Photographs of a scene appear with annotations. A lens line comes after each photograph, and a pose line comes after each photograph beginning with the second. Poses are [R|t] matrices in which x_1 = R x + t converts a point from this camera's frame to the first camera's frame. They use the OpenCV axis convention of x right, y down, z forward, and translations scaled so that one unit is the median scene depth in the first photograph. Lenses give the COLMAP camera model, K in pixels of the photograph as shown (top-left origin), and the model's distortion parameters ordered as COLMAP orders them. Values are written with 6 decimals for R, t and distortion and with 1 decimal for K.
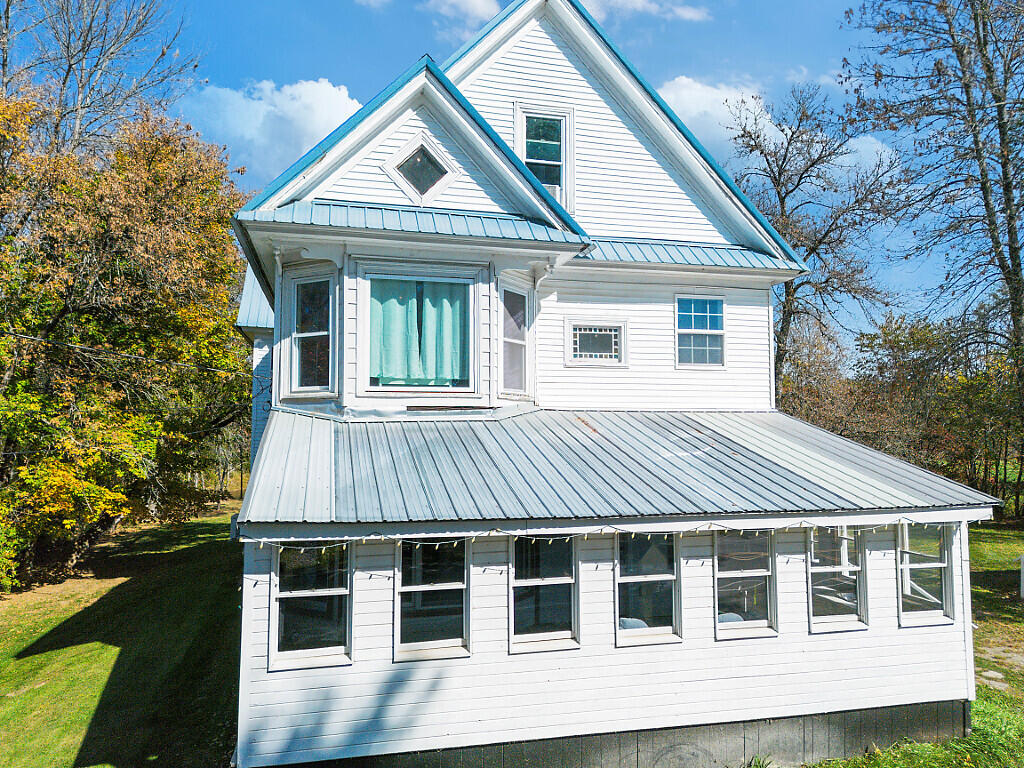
lens RADIAL K [[724.0, 0, 515.8], [0, 724.0, 379.2], [0, 0, 1]] dist [0.025437, -0.001542]
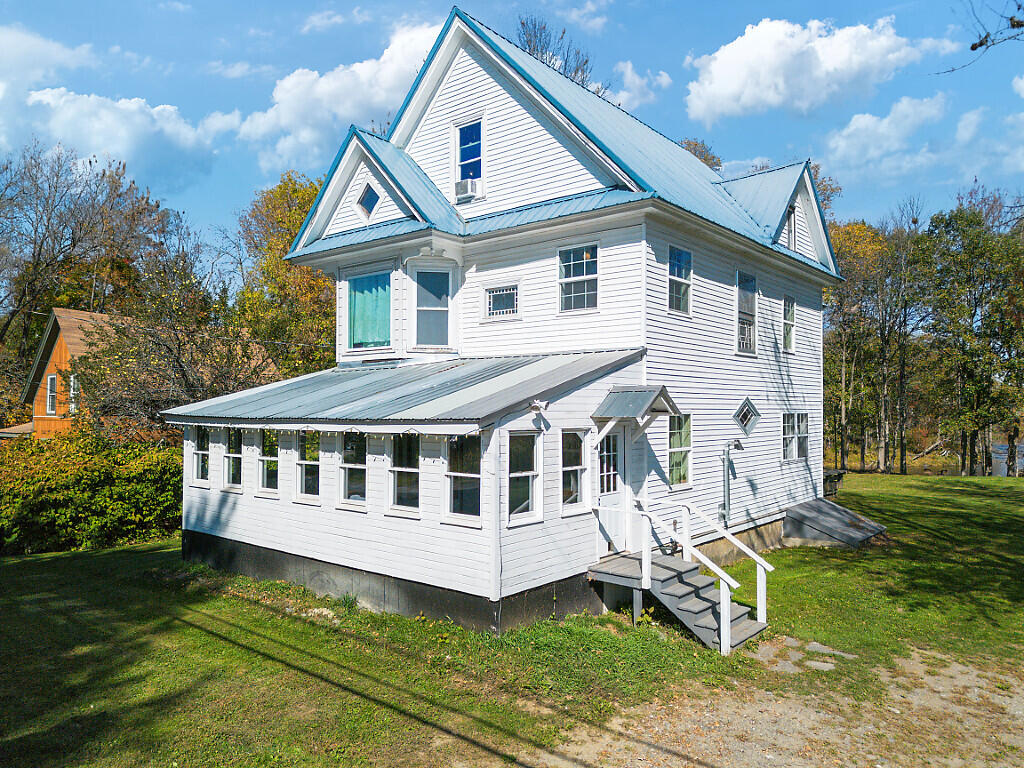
lens RADIAL K [[731.5, 0, 512.8], [0, 731.5, 405.4], [0, 0, 1]] dist [0.000742, -0.000823]
pose [[0.598360, -0.000637, -0.801227, 1.230813], [0.048624, 0.998185, 0.035519, 0.089717], [0.799750, -0.060212, 0.597305, 0.316754]]
